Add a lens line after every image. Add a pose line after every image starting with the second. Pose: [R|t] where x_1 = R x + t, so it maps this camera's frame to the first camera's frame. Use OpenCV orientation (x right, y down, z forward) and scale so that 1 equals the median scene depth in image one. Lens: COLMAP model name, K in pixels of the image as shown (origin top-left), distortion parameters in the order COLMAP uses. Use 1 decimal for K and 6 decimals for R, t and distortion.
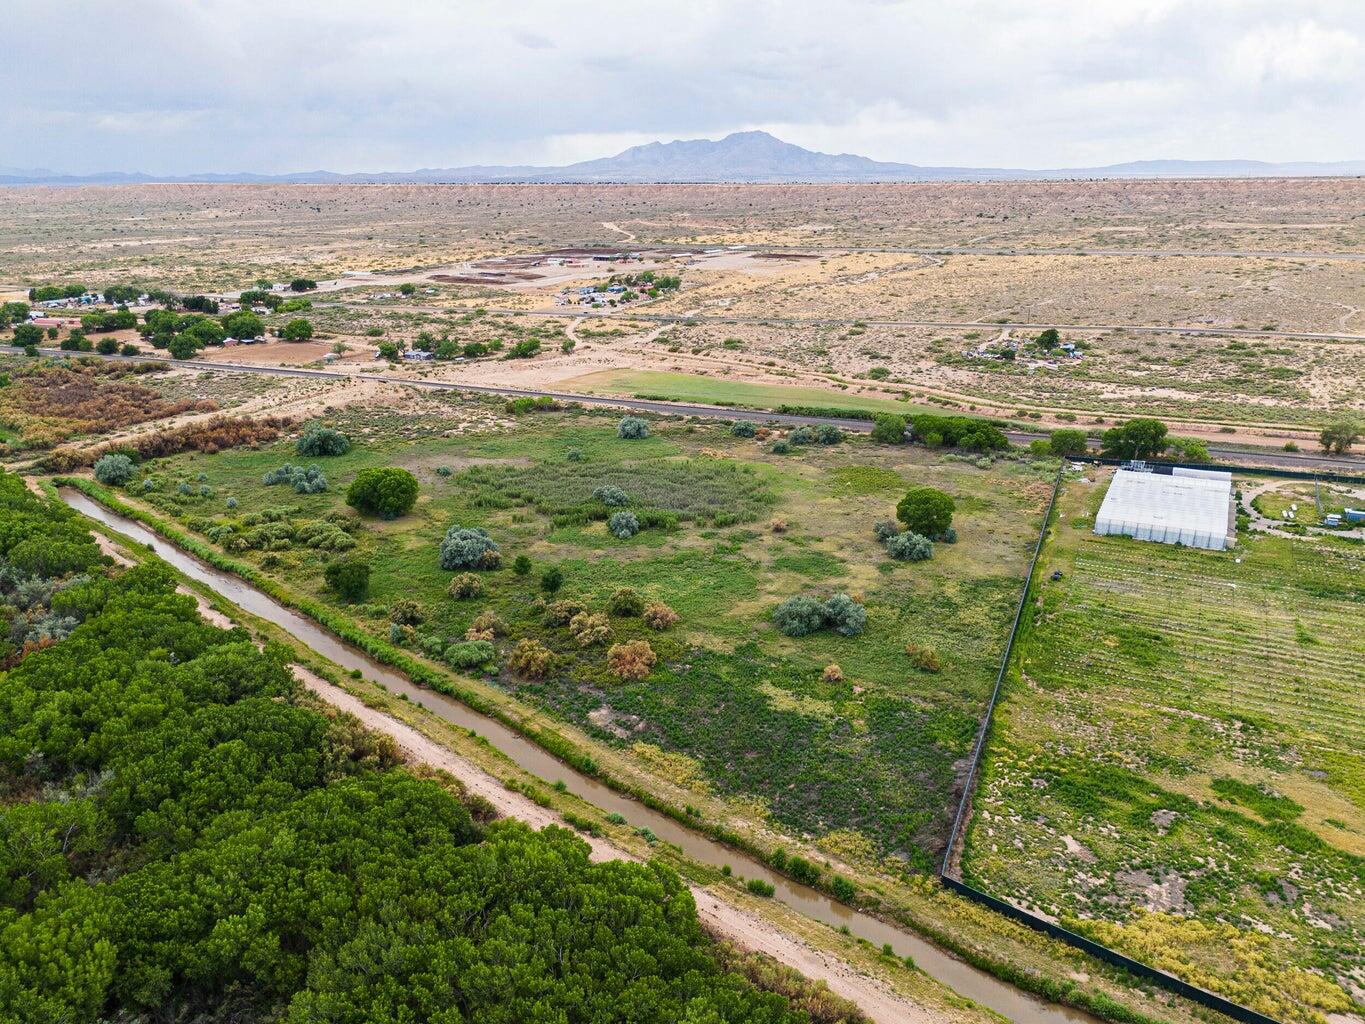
lens RADIAL K [[1005.6, 0, 682.5], [0, 1005.6, 512.0], [0, 0, 1]] dist [0.082158, -0.086737]
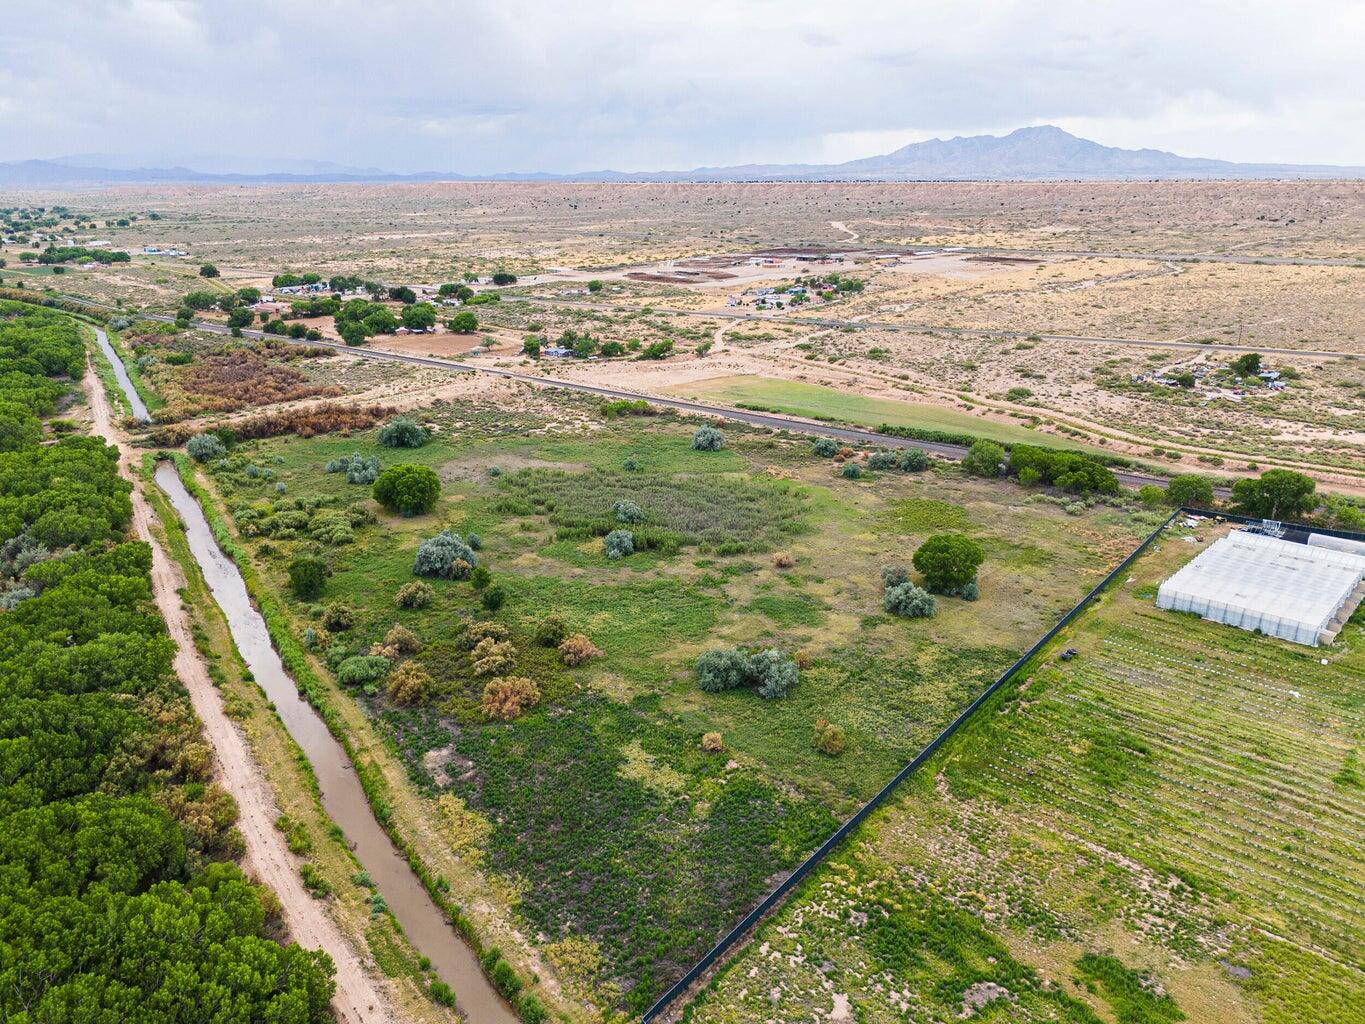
lens RADIAL K [[1005.6, 0, 682.5], [0, 1005.6, 512.0], [0, 0, 1]] dist [0.082158, -0.086737]
pose [[0.967269, 0.083352, -0.239673, 0.170395], [-0.082982, 0.996483, 0.011653, -0.025386], [0.239801, 0.008617, 0.970784, 0.075064]]
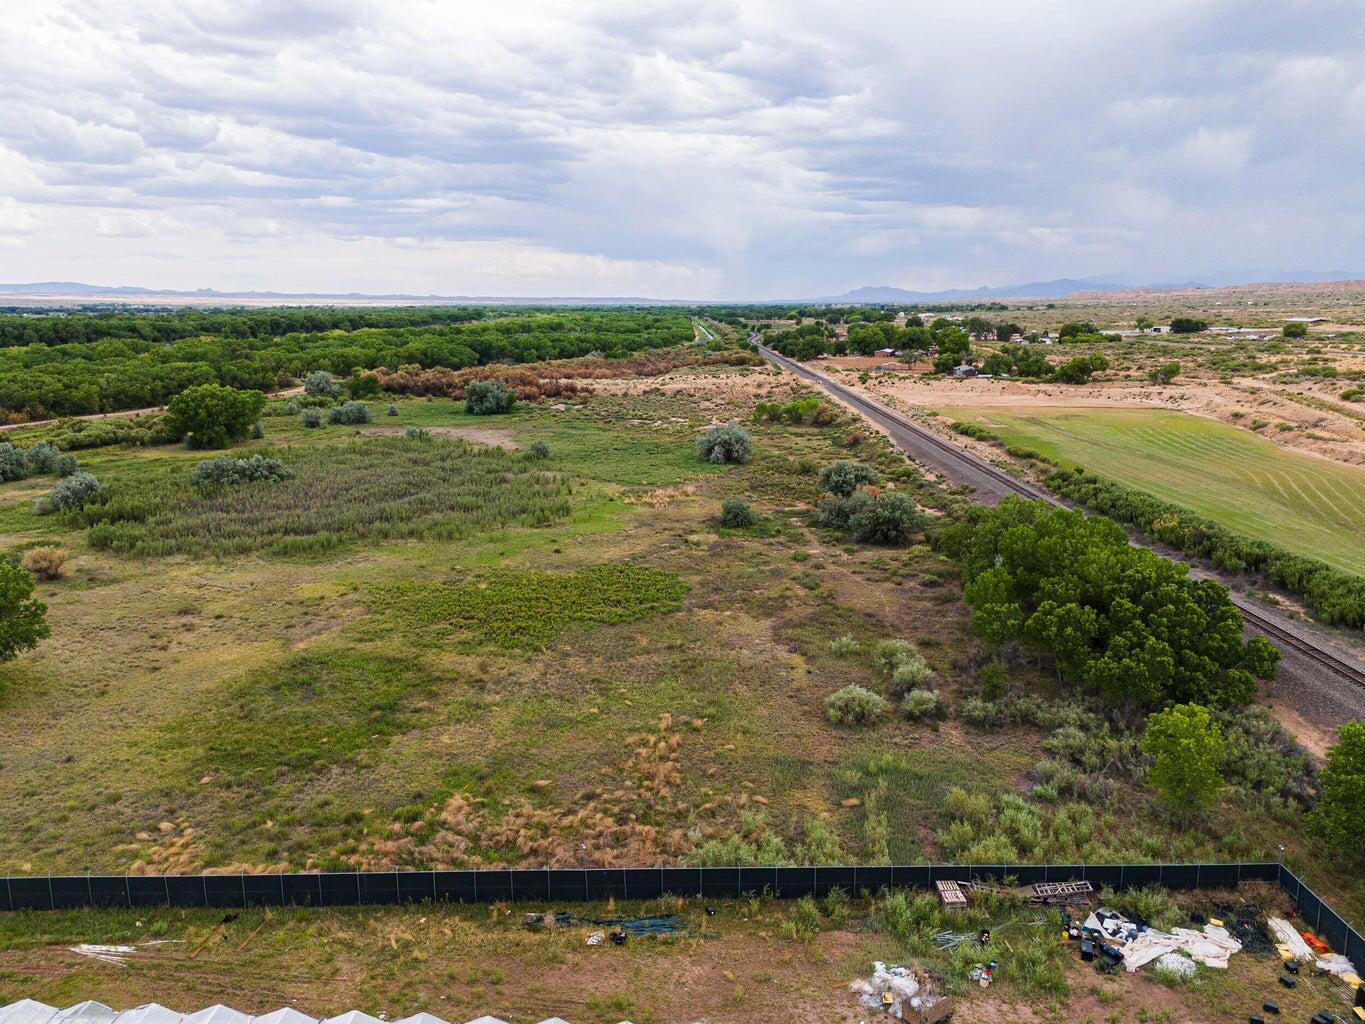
lens RADIAL K [[1005.6, 0, 682.5], [0, 1005.6, 512.0], [0, 0, 1]] dist [0.082158, -0.086737]
pose [[0.395733, 0.187935, -0.898931, 0.440687], [-0.279973, 0.956930, 0.076809, -0.086957], [0.874649, 0.221281, 0.431305, 0.777606]]
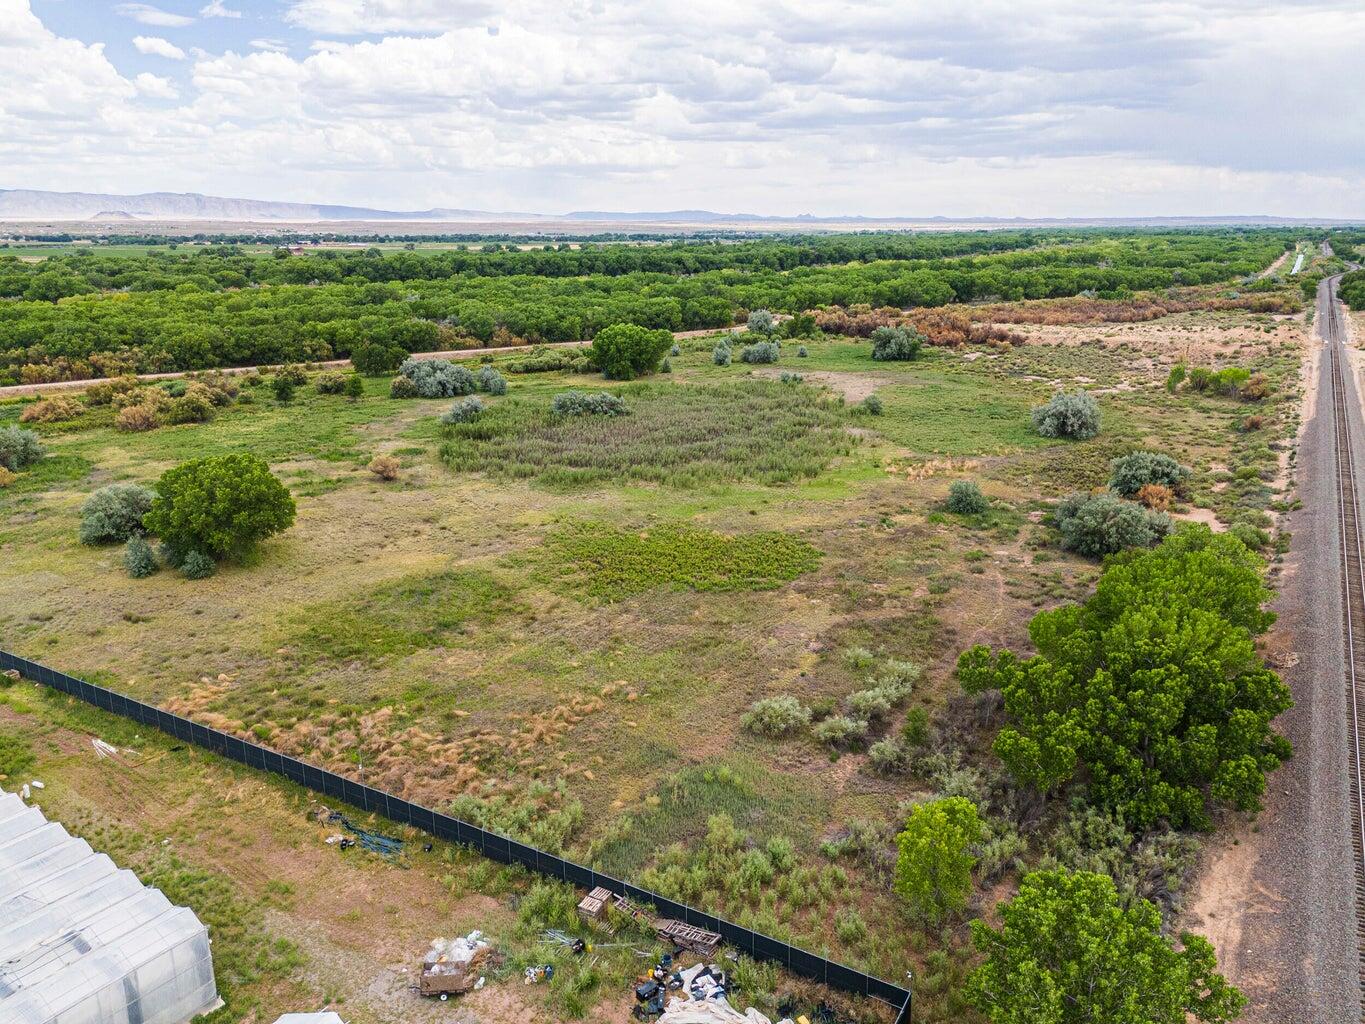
lens RADIAL K [[1005.6, 0, 682.5], [0, 1005.6, 512.0], [0, 0, 1]] dist [0.082158, -0.086737]
pose [[-0.140644, 0.271314, -0.952160, 0.463605], [-0.300004, 0.904826, 0.302140, -0.137750], [0.943513, 0.328146, -0.045863, 0.885706]]
